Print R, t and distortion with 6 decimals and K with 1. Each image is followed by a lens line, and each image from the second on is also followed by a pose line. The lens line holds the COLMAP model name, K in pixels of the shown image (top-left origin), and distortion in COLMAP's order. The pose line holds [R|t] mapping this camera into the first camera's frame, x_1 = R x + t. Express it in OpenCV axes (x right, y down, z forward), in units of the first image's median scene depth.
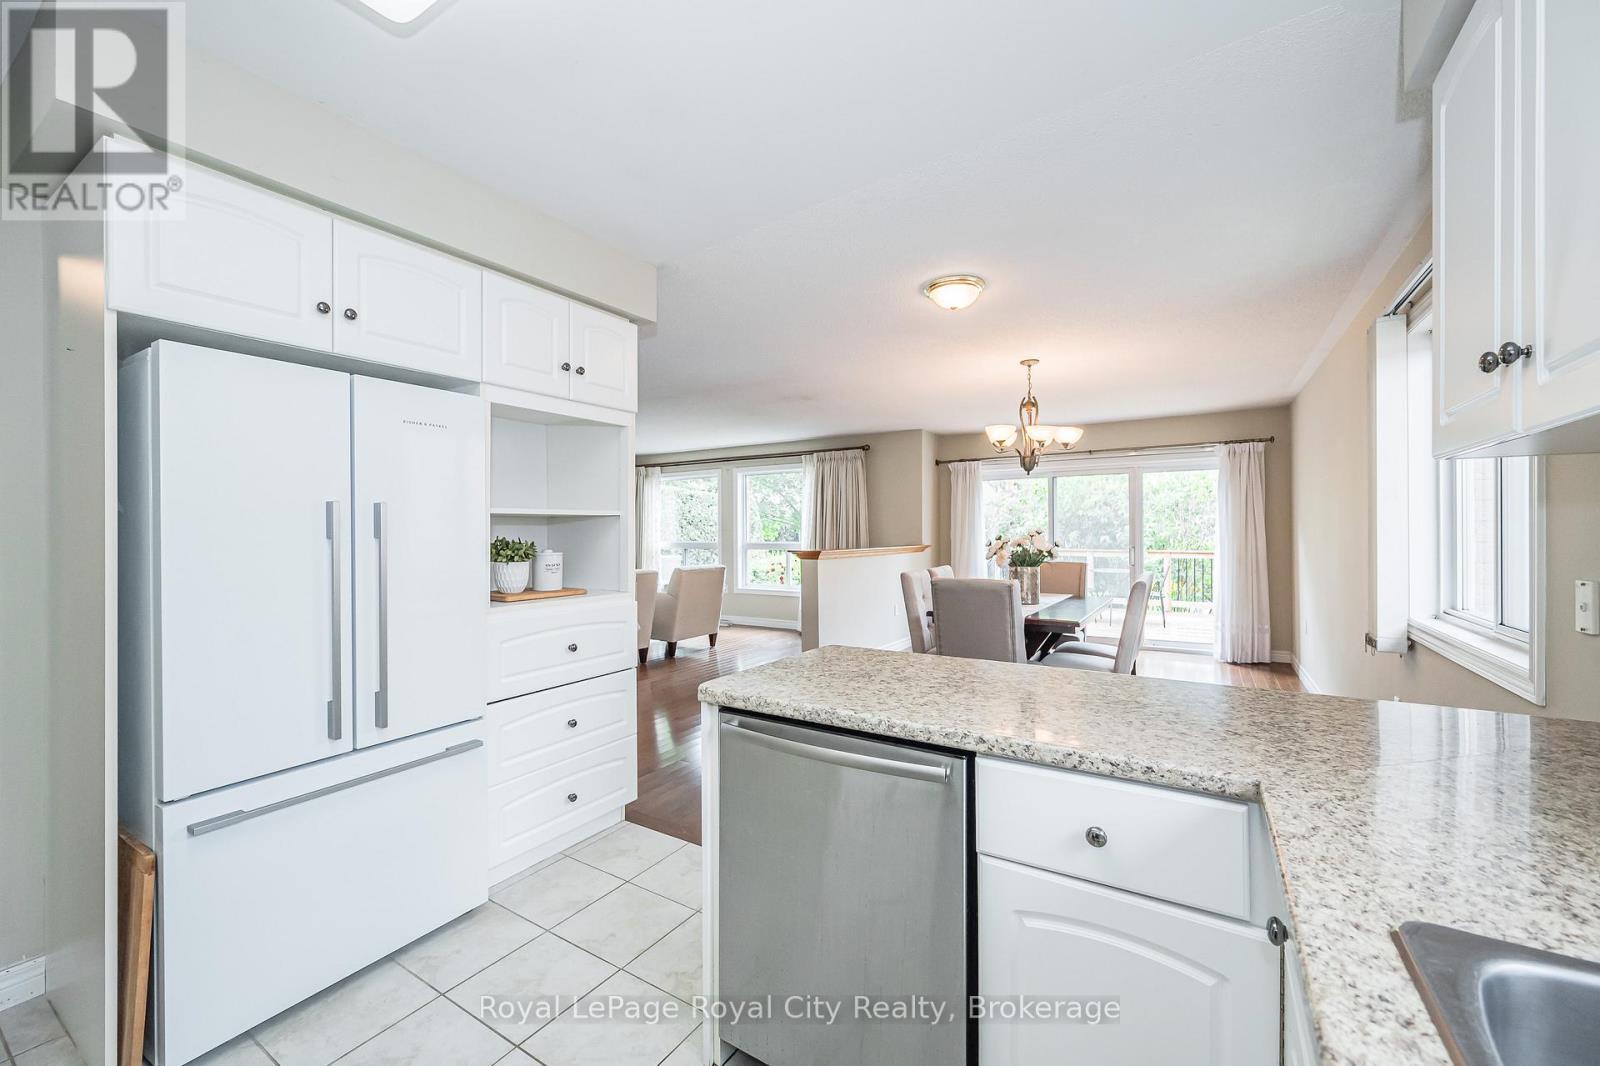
lens RADIAL K [[638.3, 0, 800.0], [0, 638.3, 533.0], [0, 0, 1]] dist [0.002077, 0.000261]
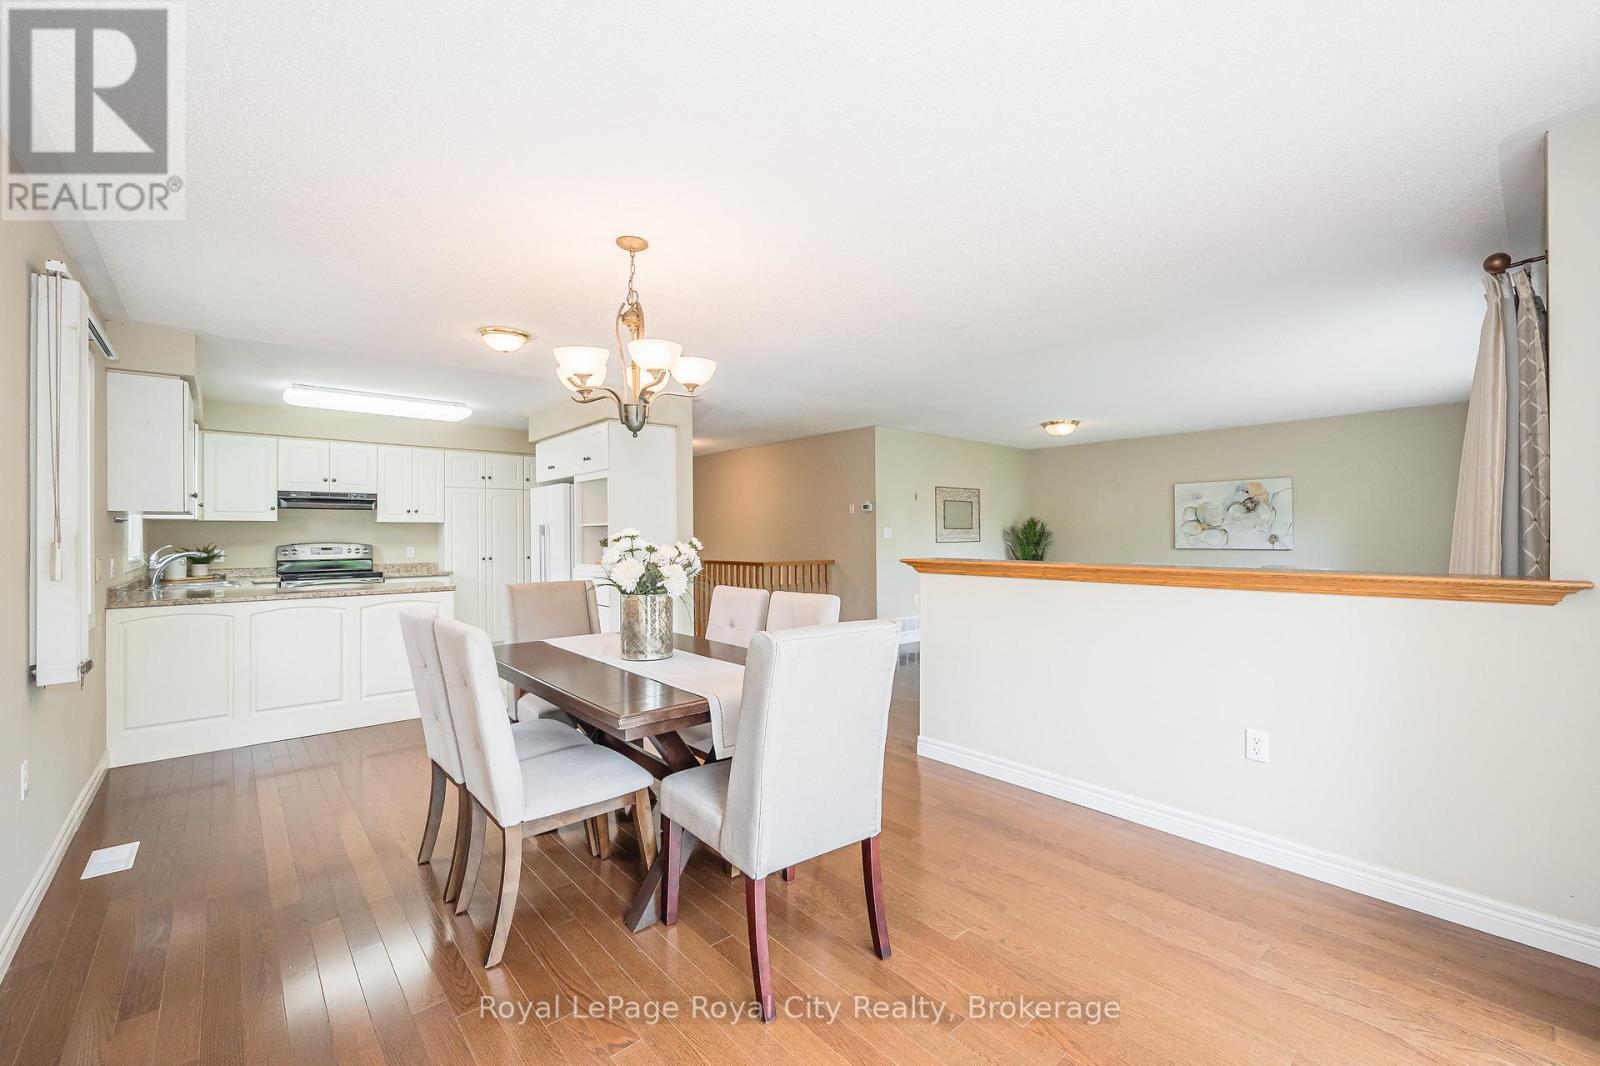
lens RADIAL K [[658.8, 0, 799.3], [0, 658.8, 532.6], [0, 0, 1]] dist [0.000675, -0.000175]
pose [[-0.286696, 0.002498, -0.958018, 0.632872], [0.006265, 0.999980, 0.000732, -0.000912], [0.958001, -0.005792, -0.286705, 0.933358]]
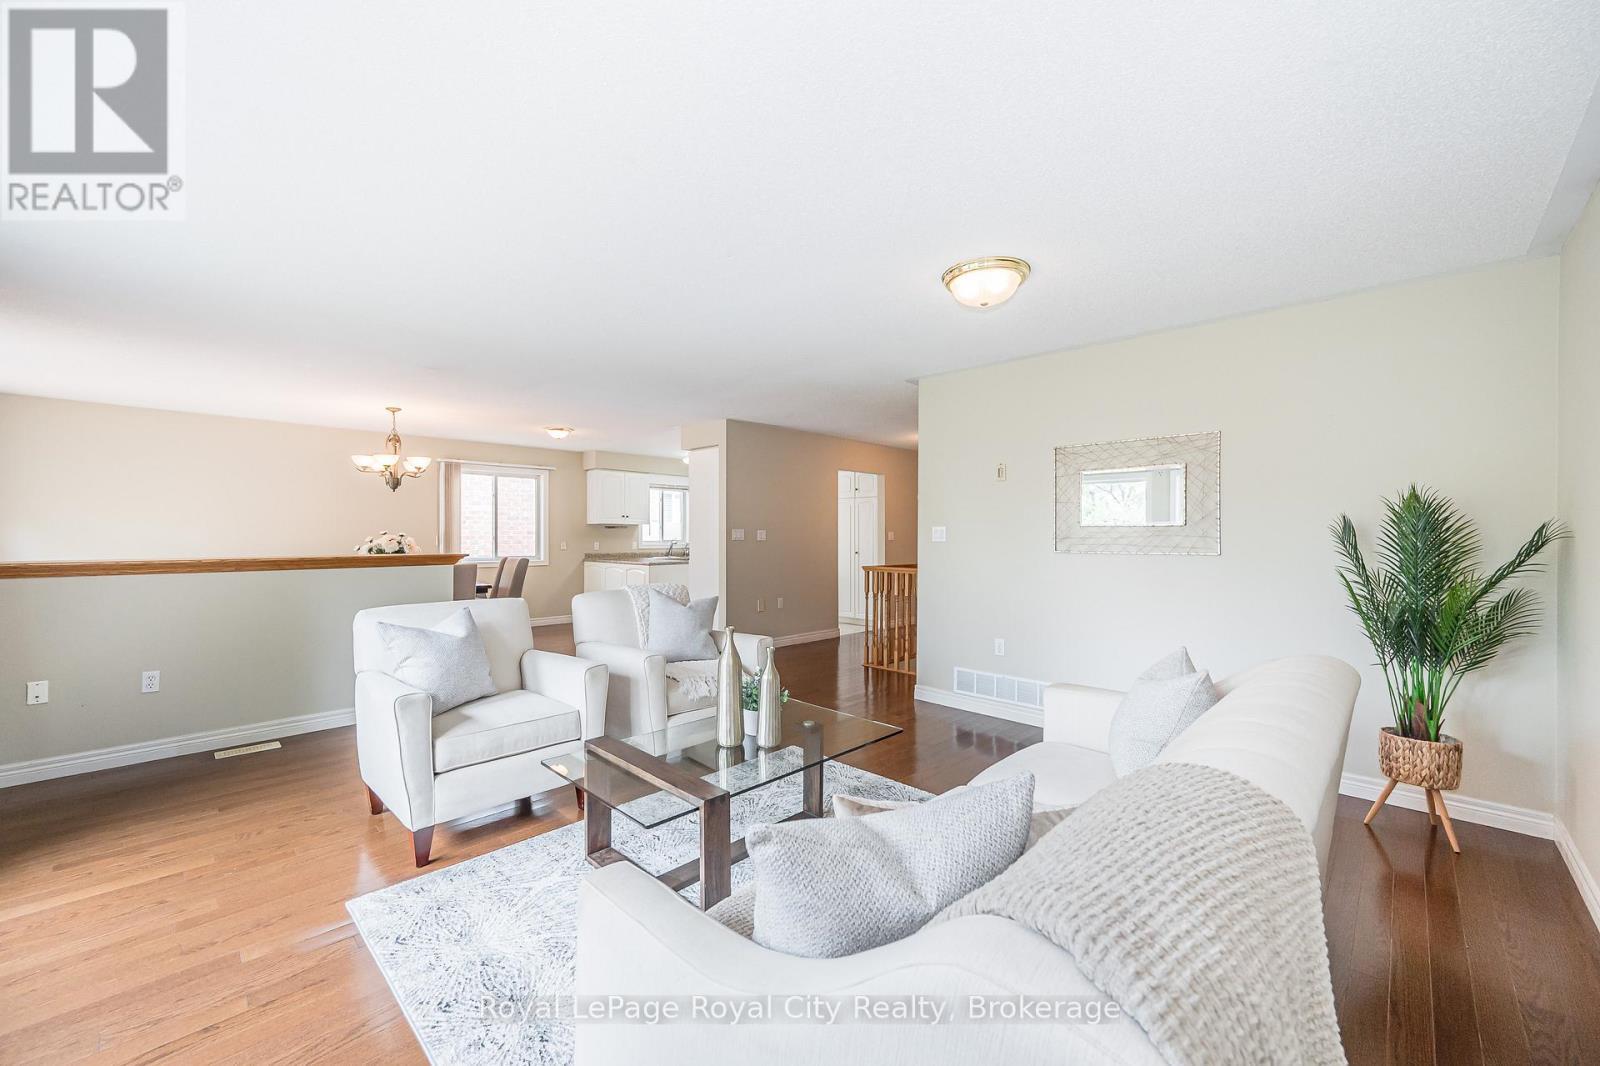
lens RADIAL K [[629.5, 0, 800.0], [0, 629.5, 533.0], [0, 0, 1]] dist [0.000656, -0.000236]
pose [[-0.978151, 0.001026, 0.207892, -0.552468], [0.000676, 0.999998, -0.001757, -0.000253], [-0.207893, -0.001578, -0.978150, 1.532196]]
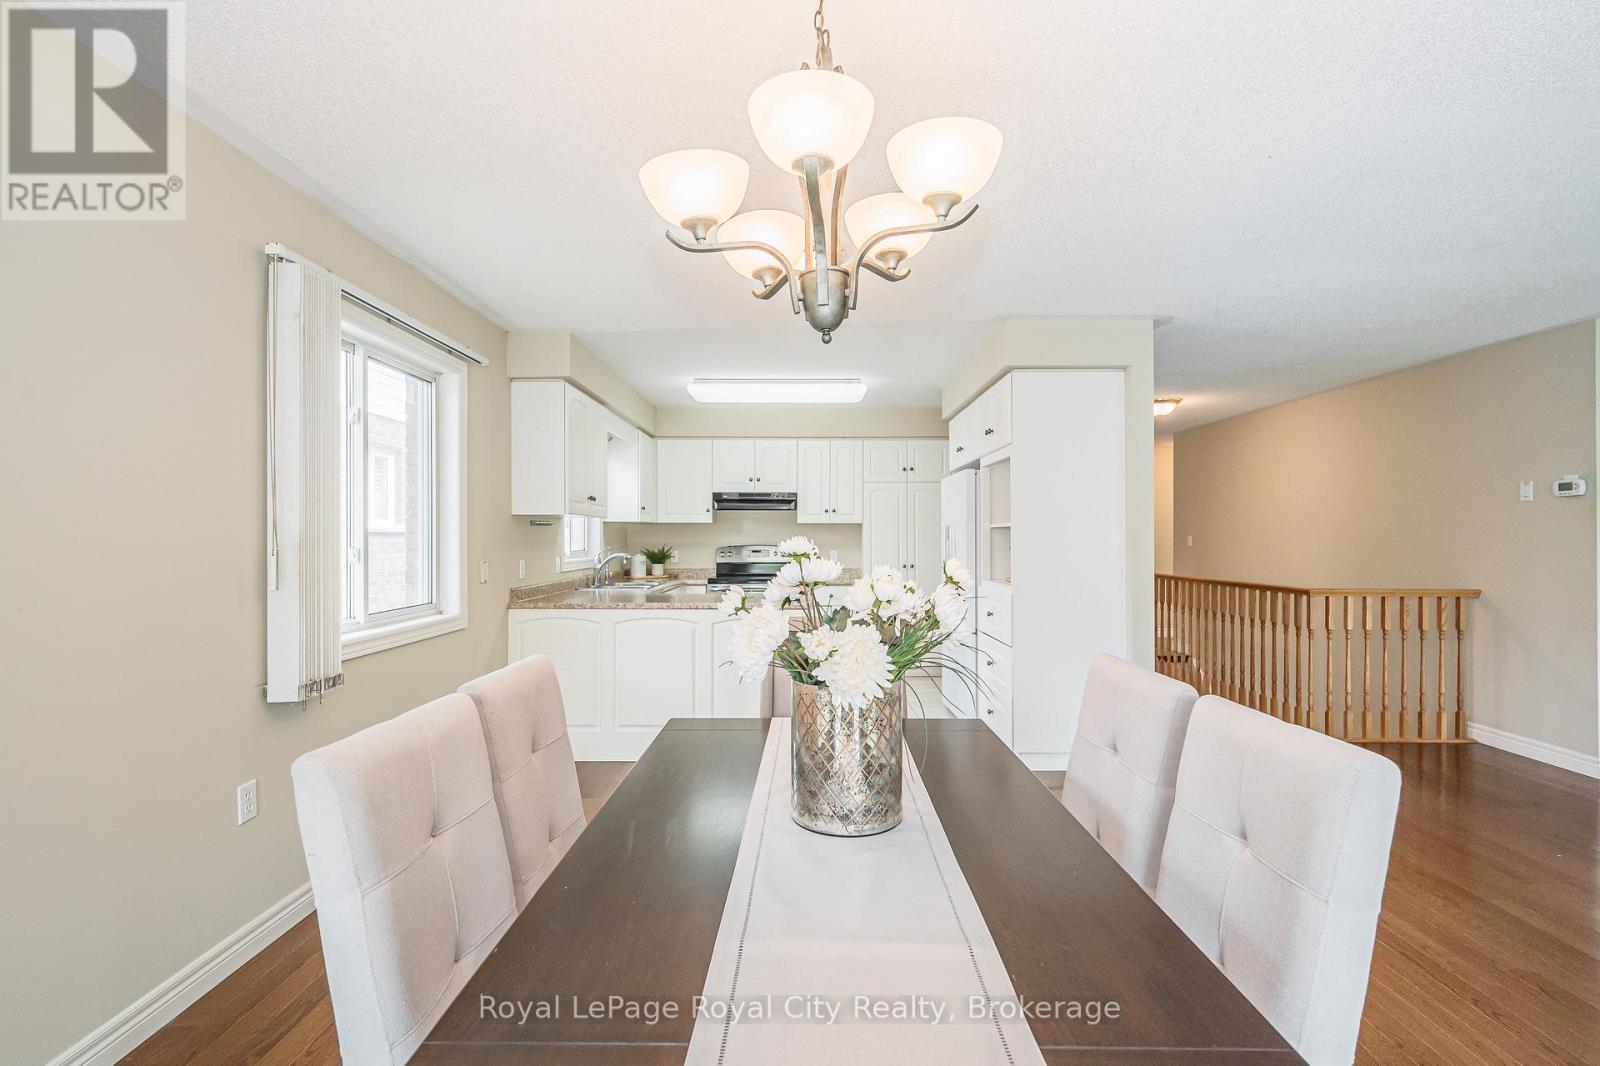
lens RADIAL K [[723.0, 0, 800.0], [0, 723.0, 533.0], [0, 0, 1]] dist [-0.001477, -0.000378]
pose [[-0.848593, 0.000593, -0.529046, 0.377355], [0.002010, 0.999996, -0.002104, -0.004598], [0.529043, -0.002849, -0.848590, 0.891228]]
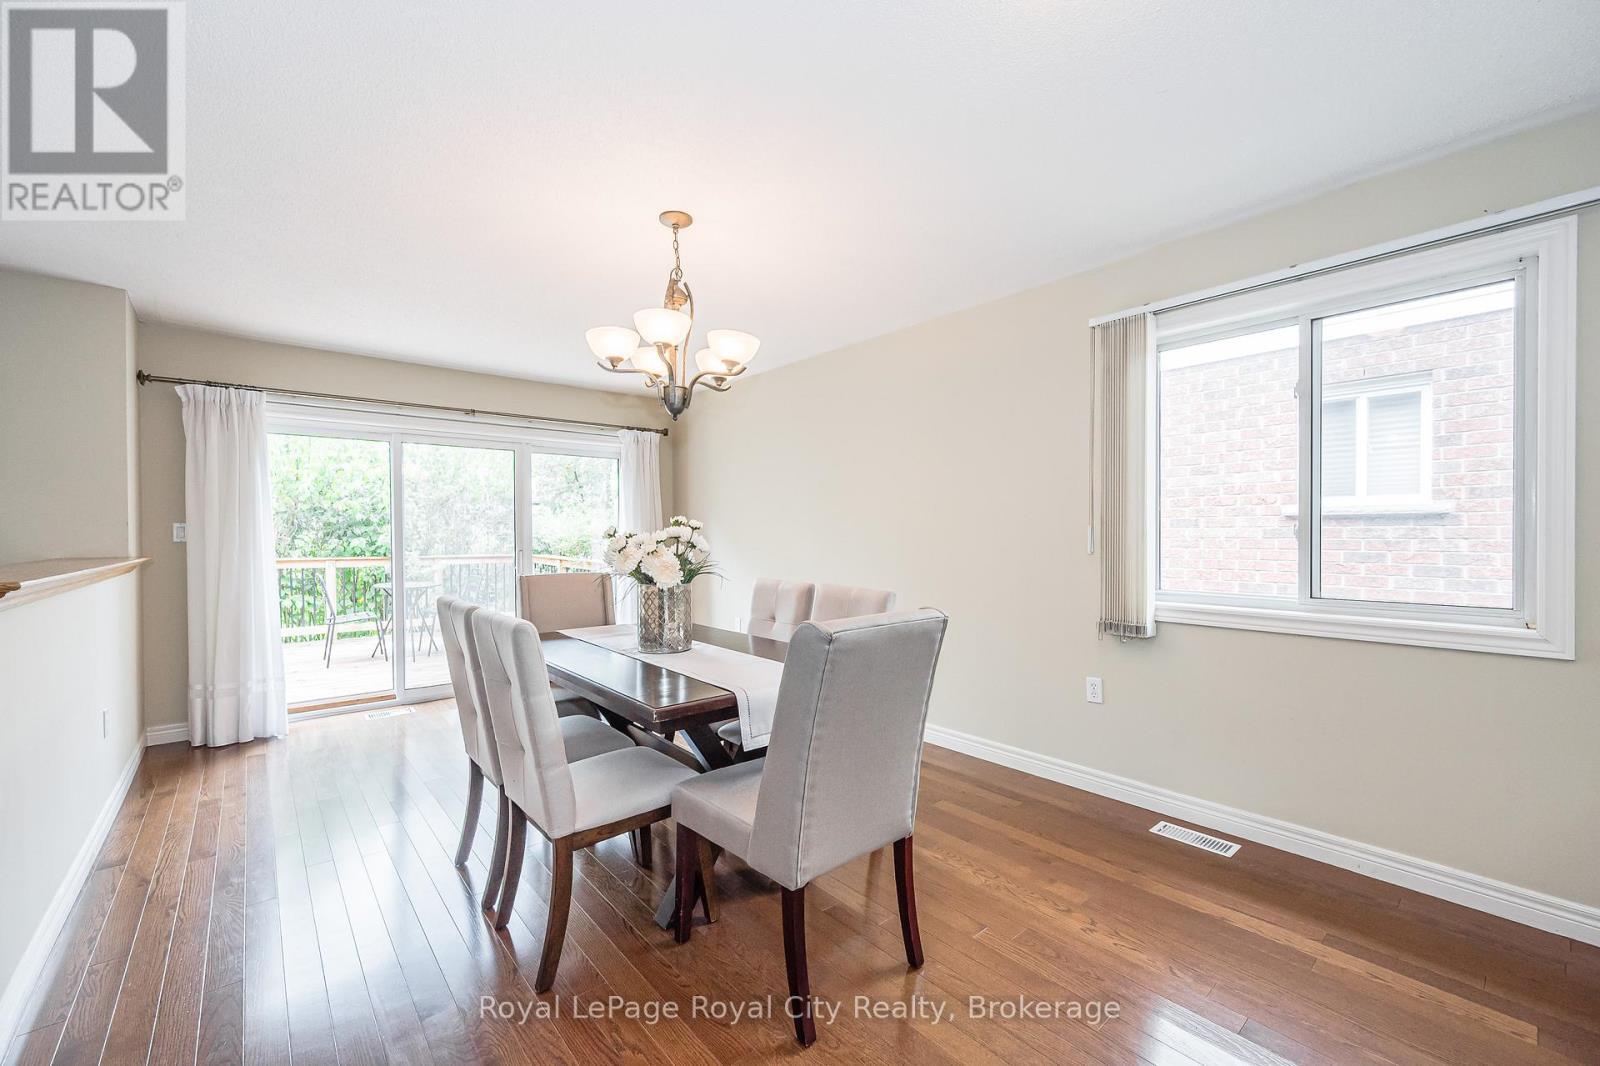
lens RADIAL K [[638.3, 0, 800.0], [0, 638.3, 533.0], [0, 0, 1]] dist [0.002077, 0.000261]
pose [[0.297415, 0.002776, 0.954744, -0.104464], [0.005317, 0.999975, -0.004564, 0.007895], [-0.954733, 0.006434, 0.297393, 0.522089]]
